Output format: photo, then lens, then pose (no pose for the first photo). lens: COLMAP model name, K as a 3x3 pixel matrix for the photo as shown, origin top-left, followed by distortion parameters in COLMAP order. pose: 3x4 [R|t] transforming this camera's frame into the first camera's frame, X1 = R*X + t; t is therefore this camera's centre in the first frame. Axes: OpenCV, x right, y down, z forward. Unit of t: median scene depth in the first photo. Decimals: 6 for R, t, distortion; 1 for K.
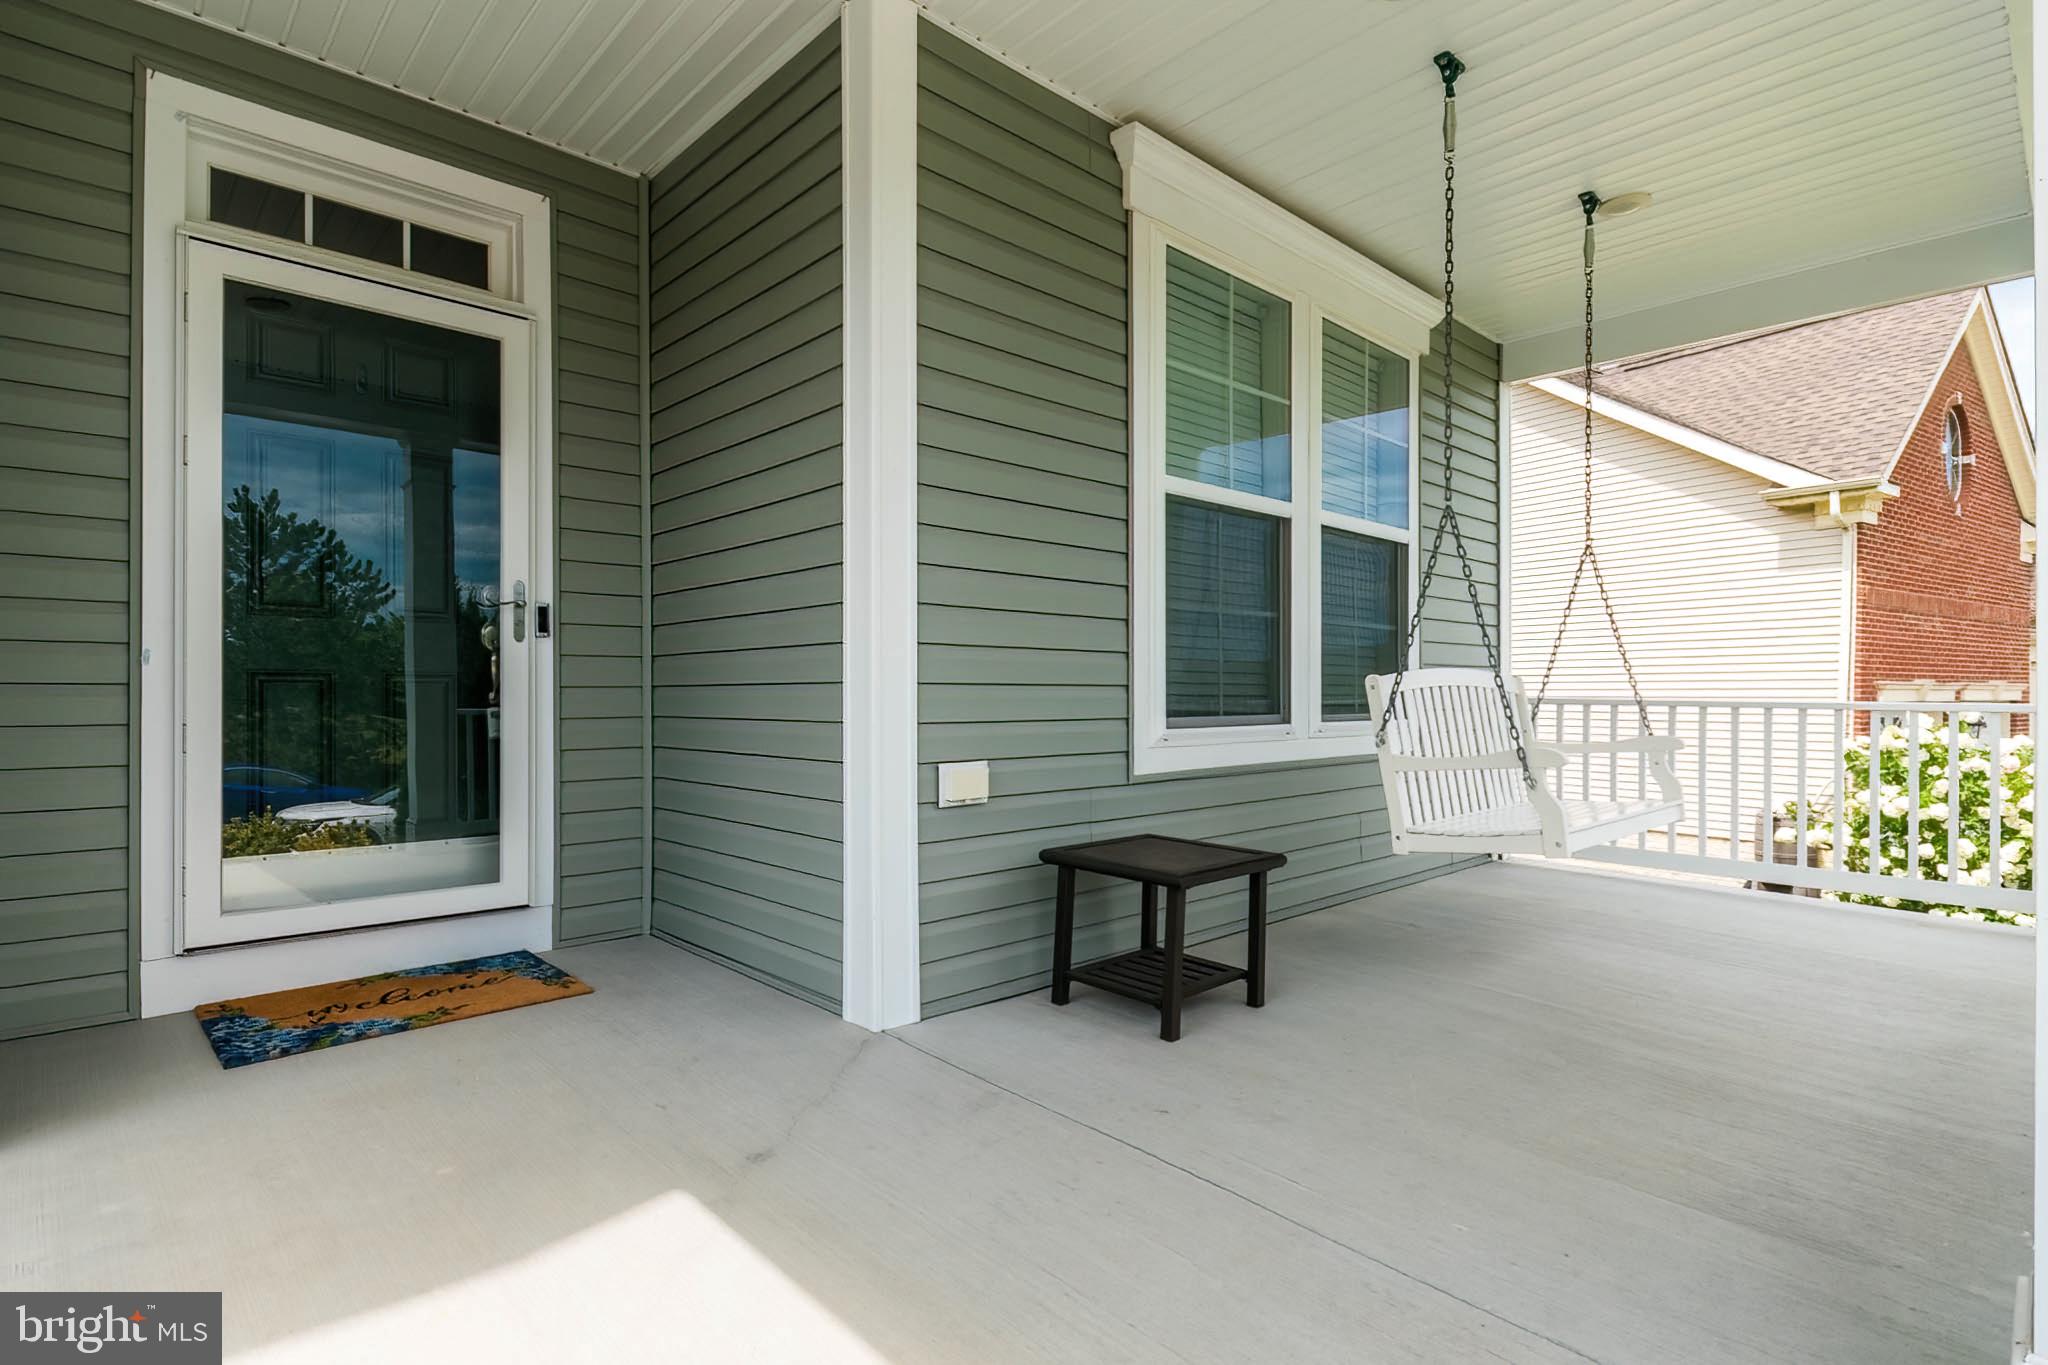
lens RADIAL K [[997.9, 0, 1003.1], [0, 997.9, 677.0], [0, 0, 1]] dist [0.001841, -0.000674]
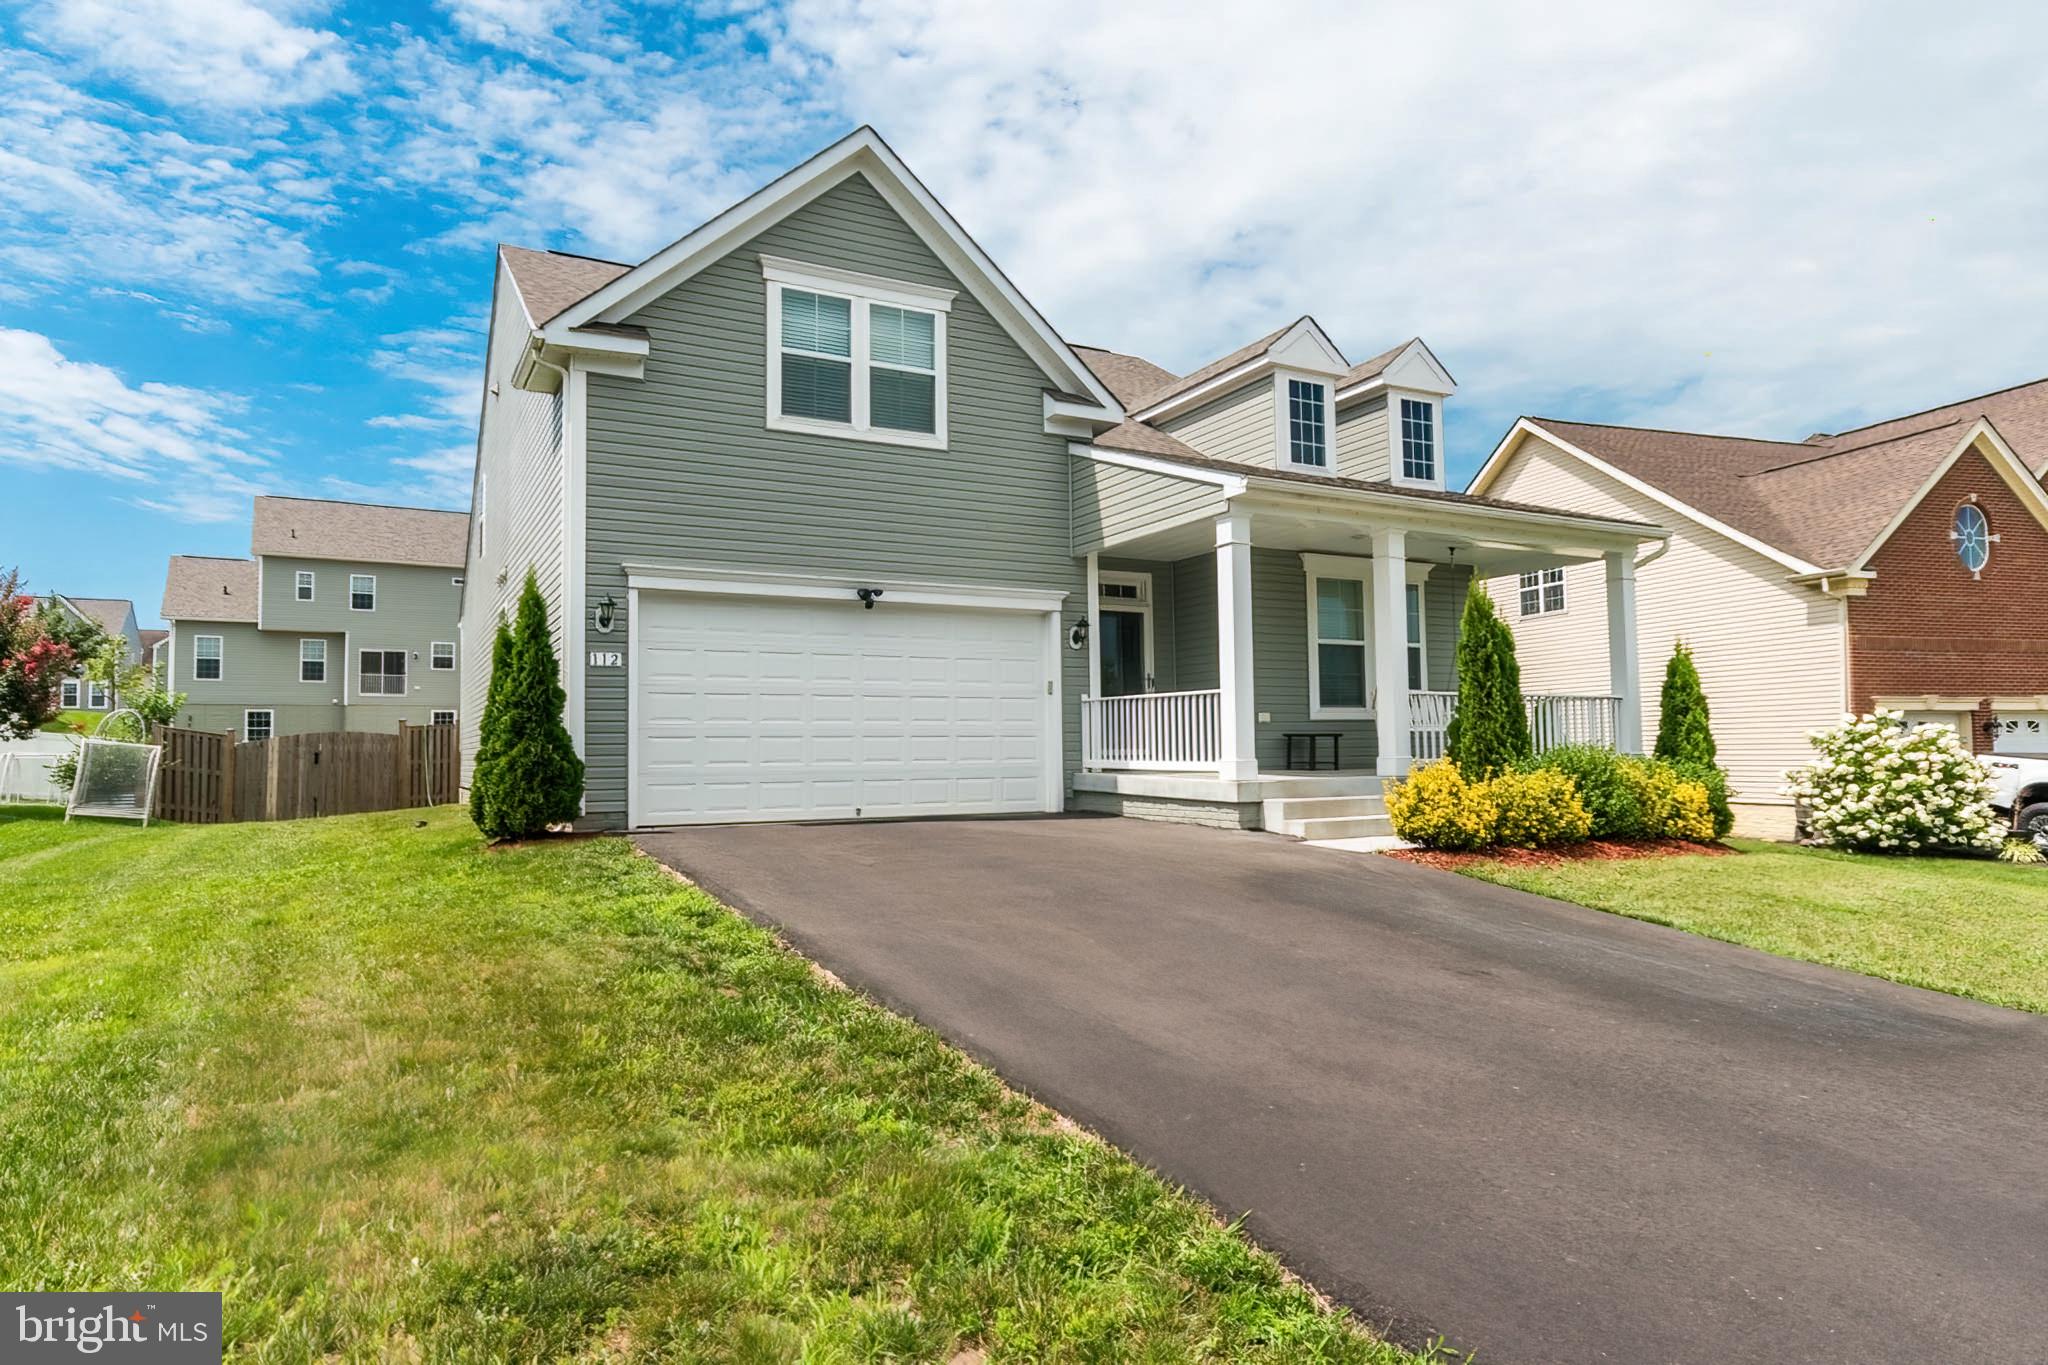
lens RADIAL K [[1113.5, 0, 1028.3], [0, 1113.5, 682.7], [0, 0, 1]] dist [-0.003305, -0.000166]
pose [[0.963417, -0.028709, -0.266464, 0.225447], [0.014379, 0.998351, -0.055576, 0.177084], [0.267621, 0.049711, 0.962241, -3.319480]]
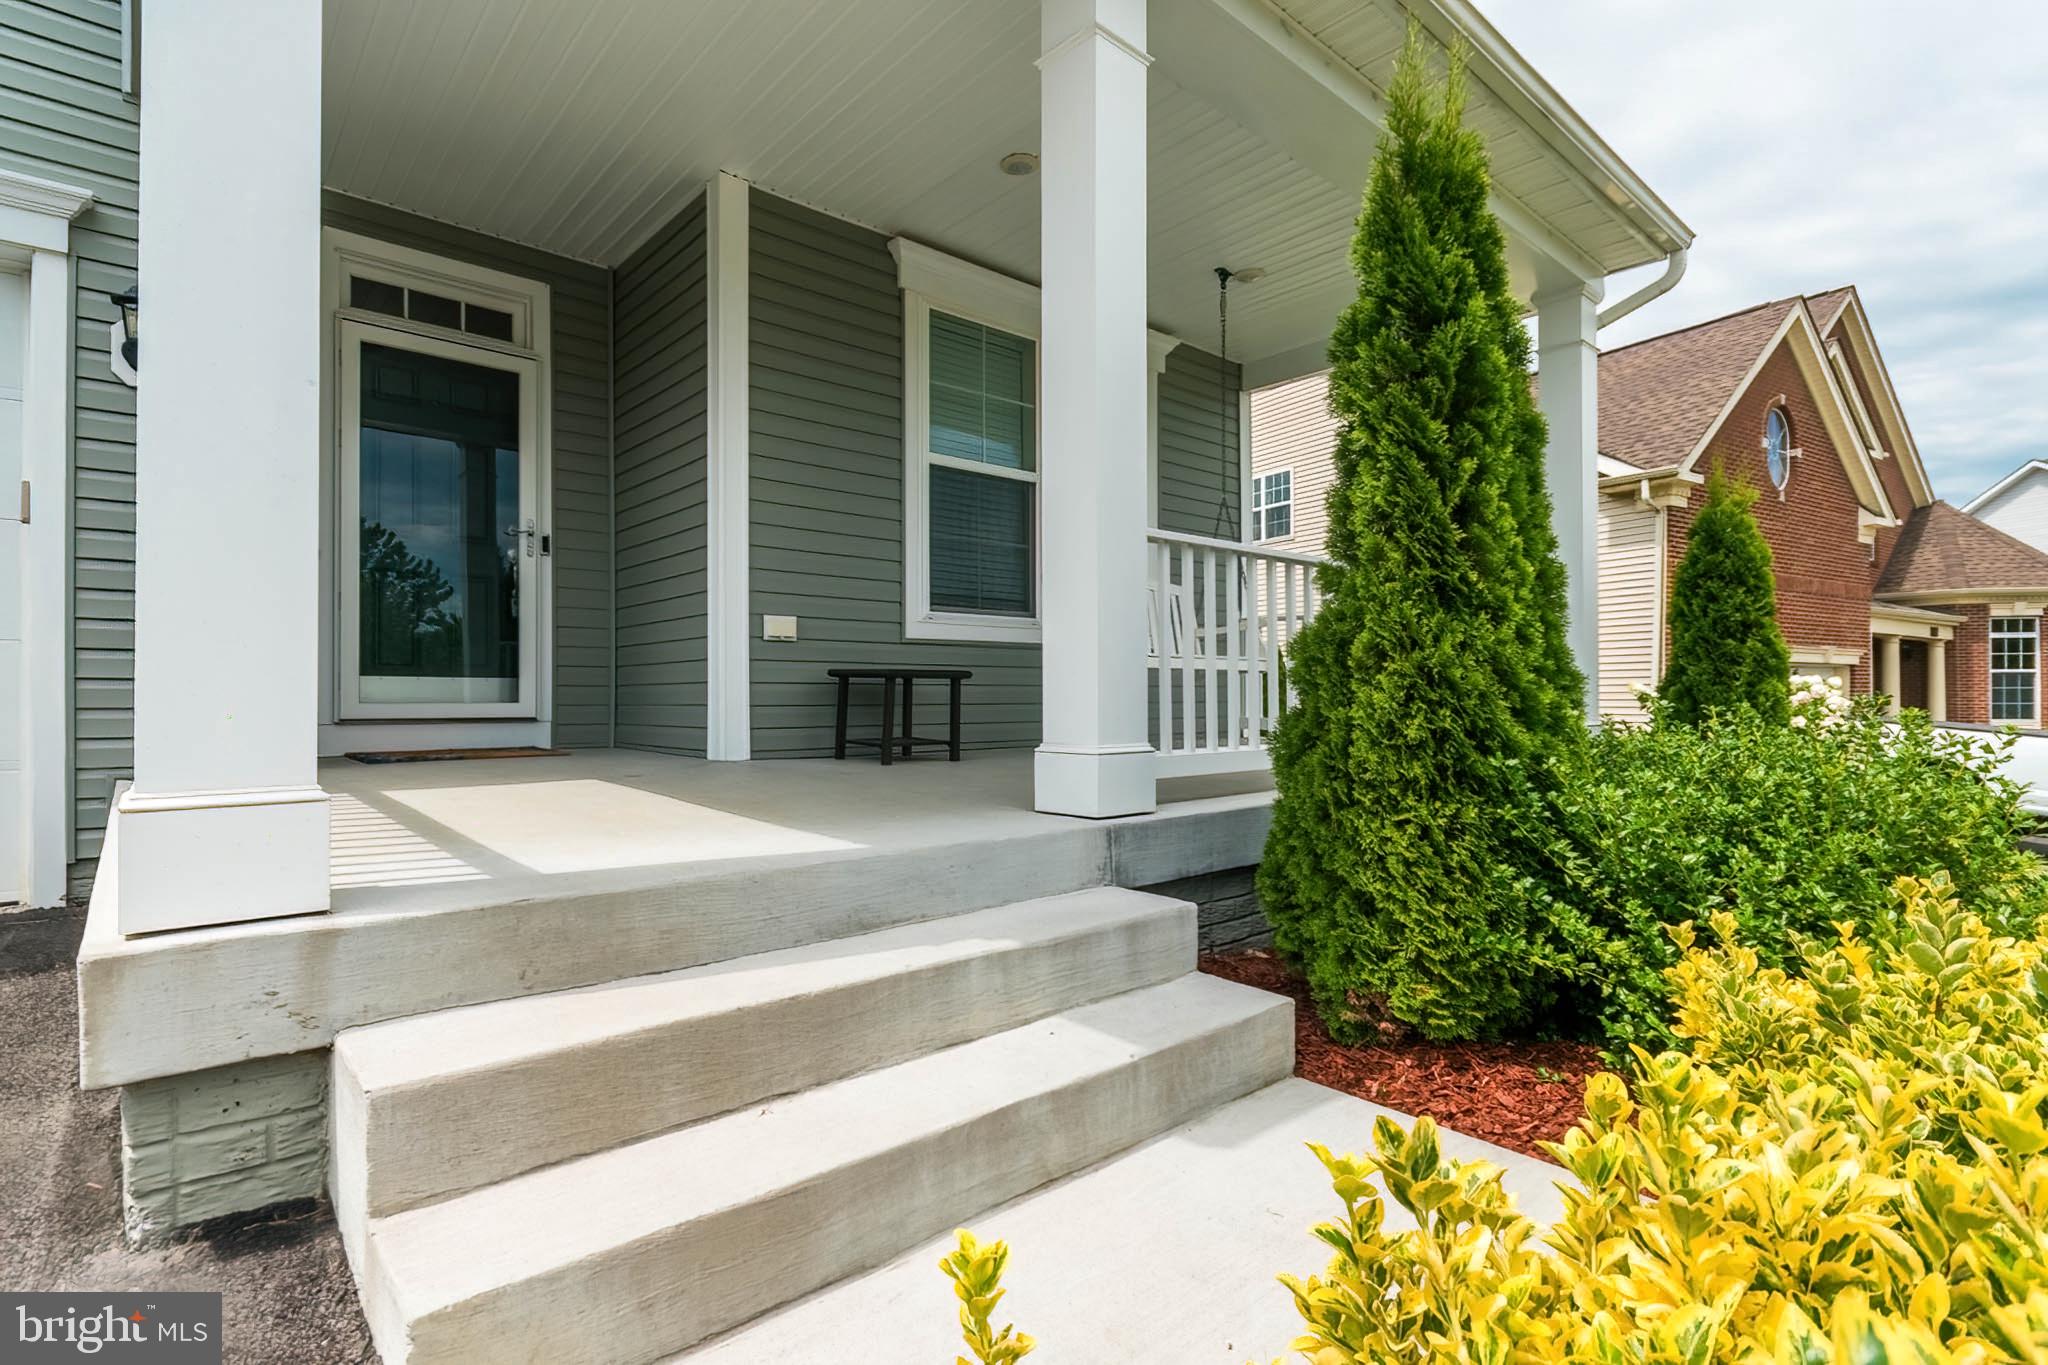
lens RADIAL K [[997.9, 0, 1015.3], [0, 997.9, 683.8], [0, 0, 1]] dist [0.001841, -0.000674]
pose [[0.999571, -0.002029, -0.029229, 0.350375], [0.001890, 0.999987, -0.004794, 0.178385], [0.029238, 0.004737, 0.999561, -0.599967]]
